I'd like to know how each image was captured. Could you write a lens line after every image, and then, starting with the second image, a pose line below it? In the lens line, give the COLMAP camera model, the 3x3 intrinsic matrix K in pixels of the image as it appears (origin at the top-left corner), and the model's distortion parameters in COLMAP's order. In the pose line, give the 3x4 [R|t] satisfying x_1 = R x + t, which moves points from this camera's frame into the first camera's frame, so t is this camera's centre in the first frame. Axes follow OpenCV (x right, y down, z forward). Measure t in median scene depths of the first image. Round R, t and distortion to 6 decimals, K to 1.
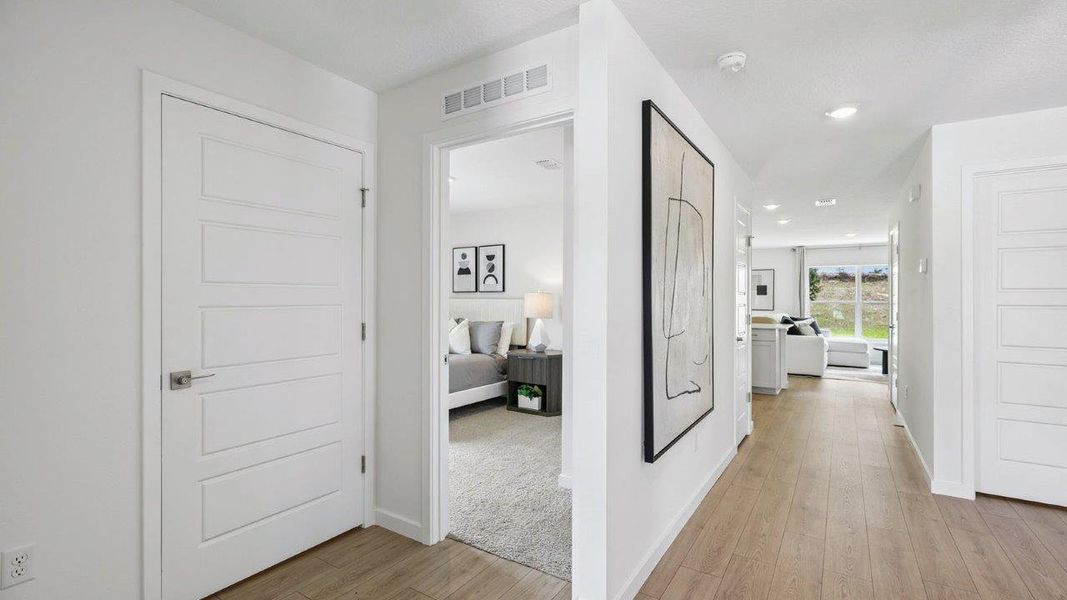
lens RADIAL K [[479.1, 0, 535.4], [0, 479.1, 297.8], [0, 0, 1]] dist [0.001362, 0.000187]
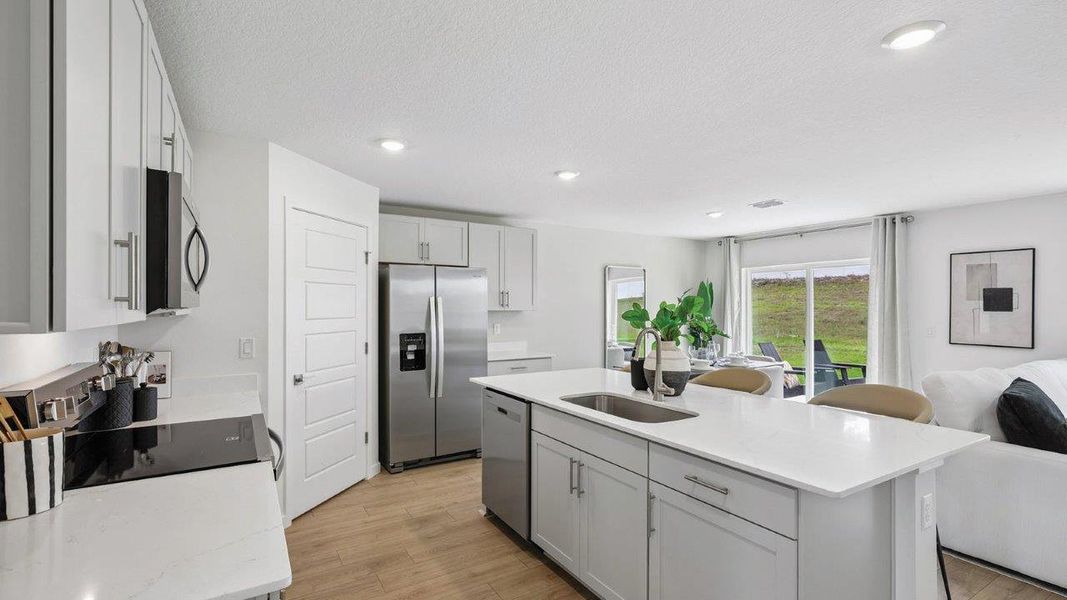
lens RADIAL K [[483.4, 0, 536.6], [0, 483.4, 307.4], [0, 0, 1]] dist [-0.000249, 0.000235]
pose [[0.902538, -0.000618, -0.430610, 0.292394], [0.000152, 0.999999, -0.001115, -0.008760], [0.430610, 0.000941, 0.902538, 0.447389]]
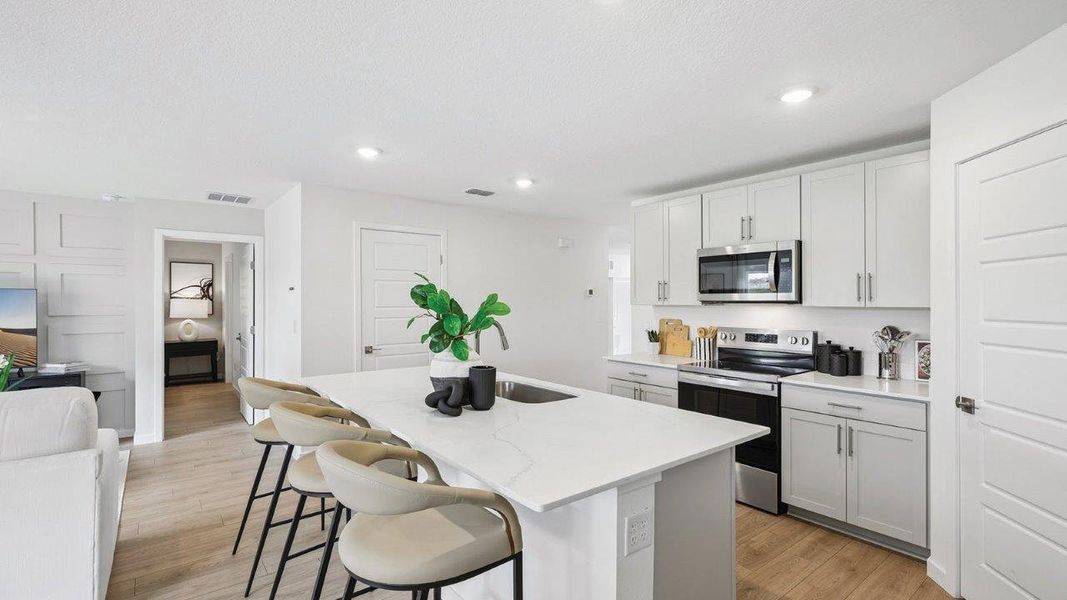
lens RADIAL K [[483.8, 0, 536.8], [0, 483.8, 300.1], [0, 0, 1]] dist [0.002386, -0.000630]
pose [[-0.947645, -0.005172, 0.319283, 0.137681], [-0.004933, 0.999987, 0.001556, -0.009129], [-0.319286, -0.000101, -0.947658, 0.914855]]
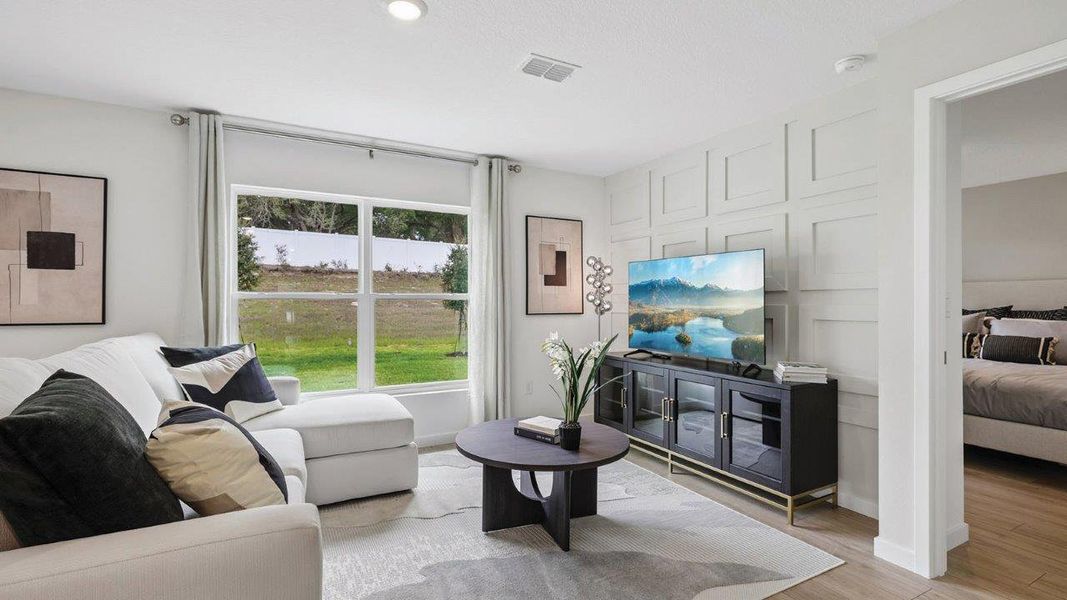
lens RADIAL K [[479.1, 0, 535.4], [0, 479.1, 297.8], [0, 0, 1]] dist [0.001362, 0.000187]
pose [[0.481704, 0.000555, 0.876334, 0.371313], [0.004791, 0.999983, -0.003267, 0.012489], [-0.876321, 0.005772, 0.481693, 0.642351]]
